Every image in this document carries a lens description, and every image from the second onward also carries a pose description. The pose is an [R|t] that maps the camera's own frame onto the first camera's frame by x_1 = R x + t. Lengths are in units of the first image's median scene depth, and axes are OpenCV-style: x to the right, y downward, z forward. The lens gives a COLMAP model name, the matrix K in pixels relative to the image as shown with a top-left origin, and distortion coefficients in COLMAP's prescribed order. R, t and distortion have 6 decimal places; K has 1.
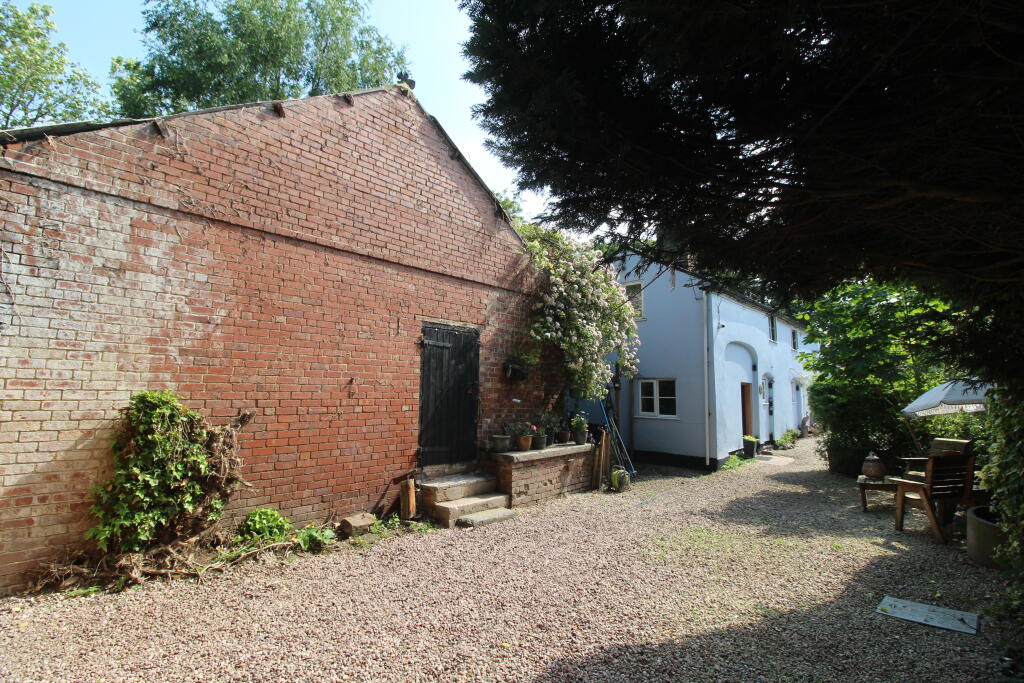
lens RADIAL K [[480.0, 0, 512.3], [0, 480.0, 341.0], [0, 0, 1]] dist [-0.013572, -0.001722]
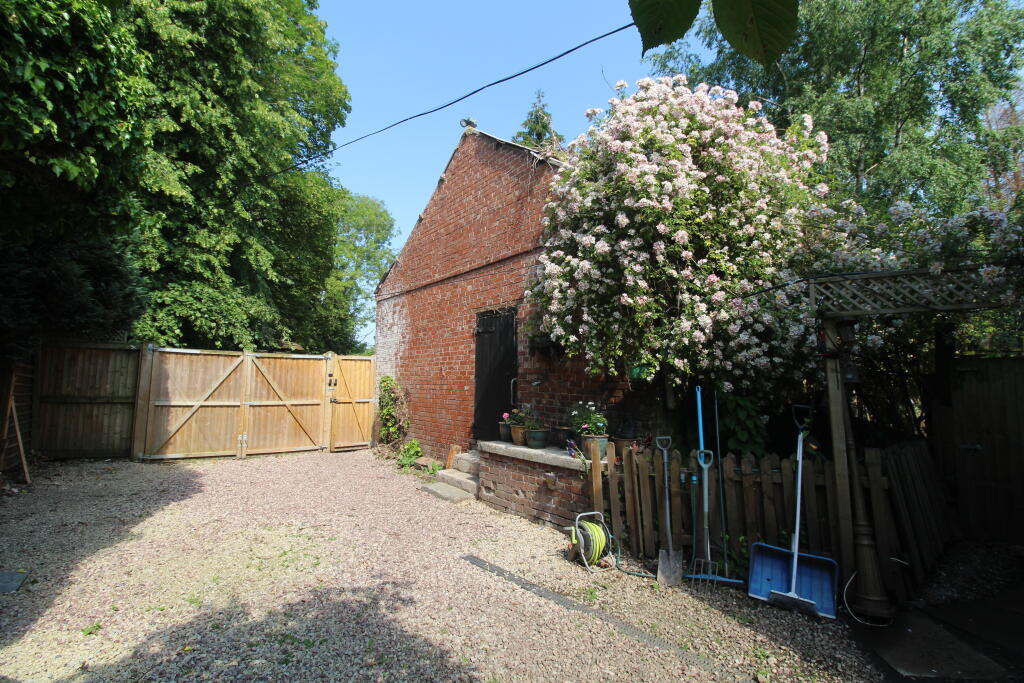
lens RADIAL K [[480.0, 0, 511.8], [0, 480.0, 338.7], [0, 0, 1]] dist [-0.013572, -0.001722]
pose [[-0.181165, -0.095552, -0.978800, 0.831950], [0.099698, 0.988357, -0.114938, 0.144846], [0.978386, -0.118407, -0.169529, 1.148345]]
